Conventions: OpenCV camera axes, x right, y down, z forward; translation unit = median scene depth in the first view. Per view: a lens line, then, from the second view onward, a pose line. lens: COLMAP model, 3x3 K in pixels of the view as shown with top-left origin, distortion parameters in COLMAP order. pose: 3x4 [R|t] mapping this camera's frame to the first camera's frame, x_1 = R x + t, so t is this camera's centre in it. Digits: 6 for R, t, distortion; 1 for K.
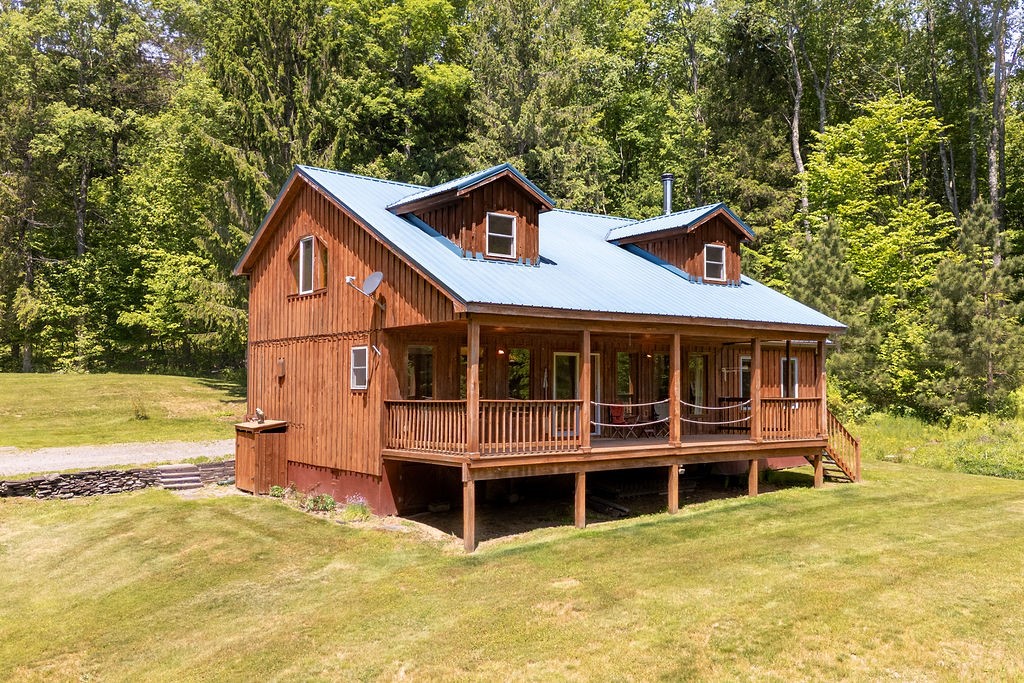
lens RADIAL K [[877.9, 0, 520.9], [0, 877.9, 340.8], [0, 0, 1]] dist [0.034915, 0.000568]
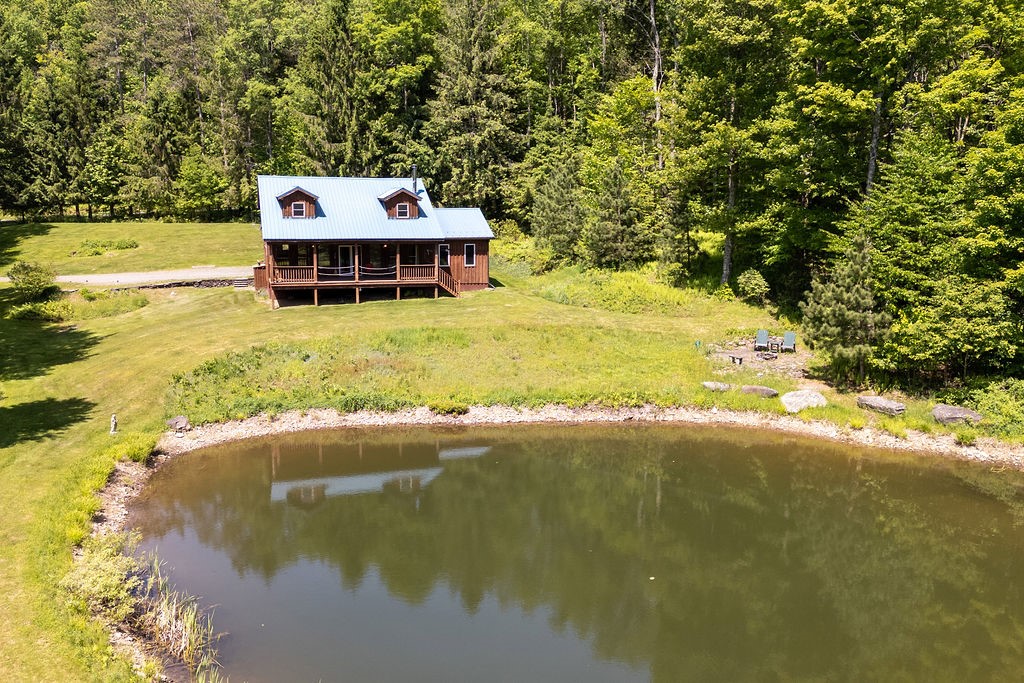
lens RADIAL K [[804.9, 0, 453.4], [0, 804.9, 343.1], [0, 0, 1]] dist [0.113962, -0.000008]
pose [[0.923630, 0.075047, -0.375866, 1.308275], [0.013675, 0.973567, 0.227992, -0.255019], [0.383041, -0.215720, 0.898190, -1.177710]]
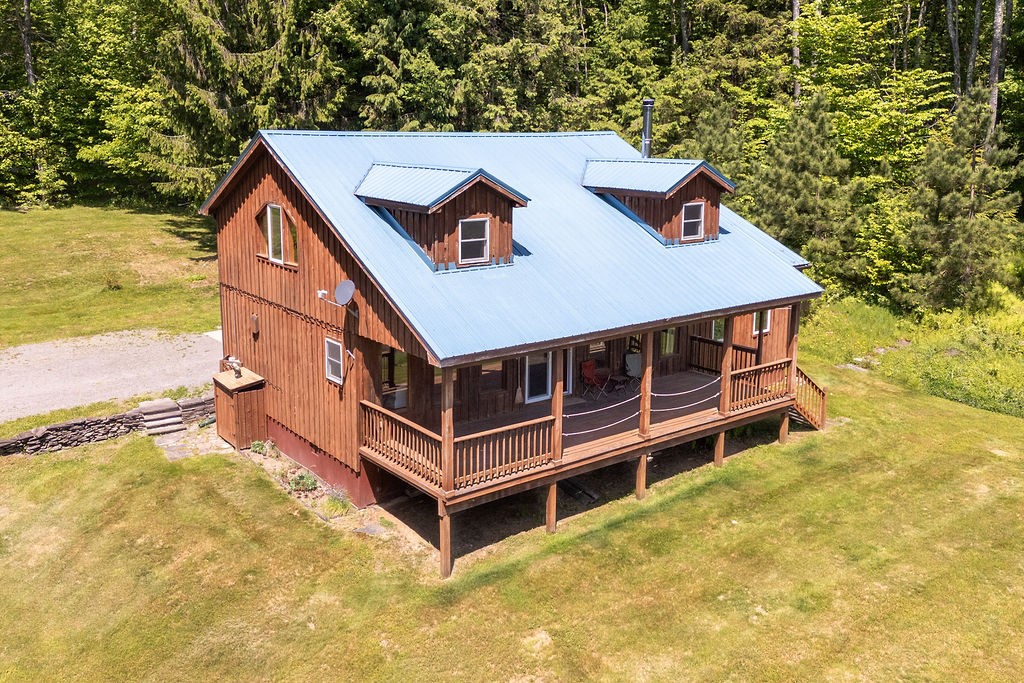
lens RADIAL K [[894.5, 0, 488.3], [0, 894.5, 277.2], [0, 0, 1]] dist [0.038149, -0.004806]
pose [[0.999990, -0.000379, -0.004487, -0.001880], [0.001341, 0.976287, 0.216475, -0.250401], [0.004298, -0.216479, 0.976278, 0.015714]]
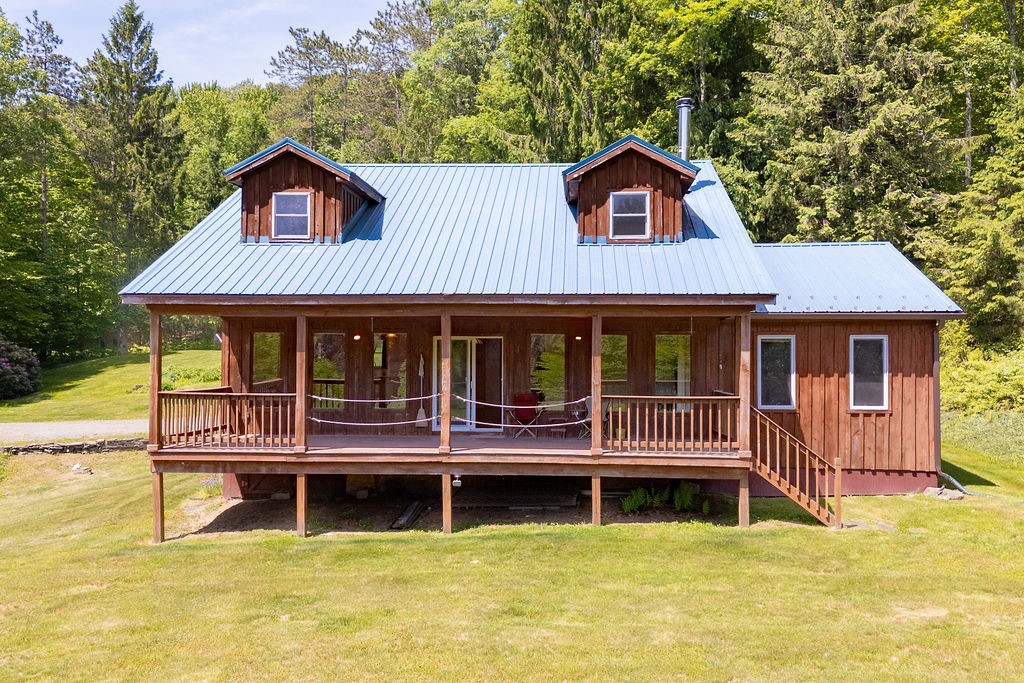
lens RADIAL K [[877.9, 0, 520.9], [0, 877.9, 340.8], [0, 0, 1]] dist [0.034915, 0.000568]
pose [[0.767907, -0.002080, -0.640558, 0.652470], [0.027385, 0.999187, 0.029585, -0.005802], [0.639976, -0.040261, 0.767339, 0.362212]]
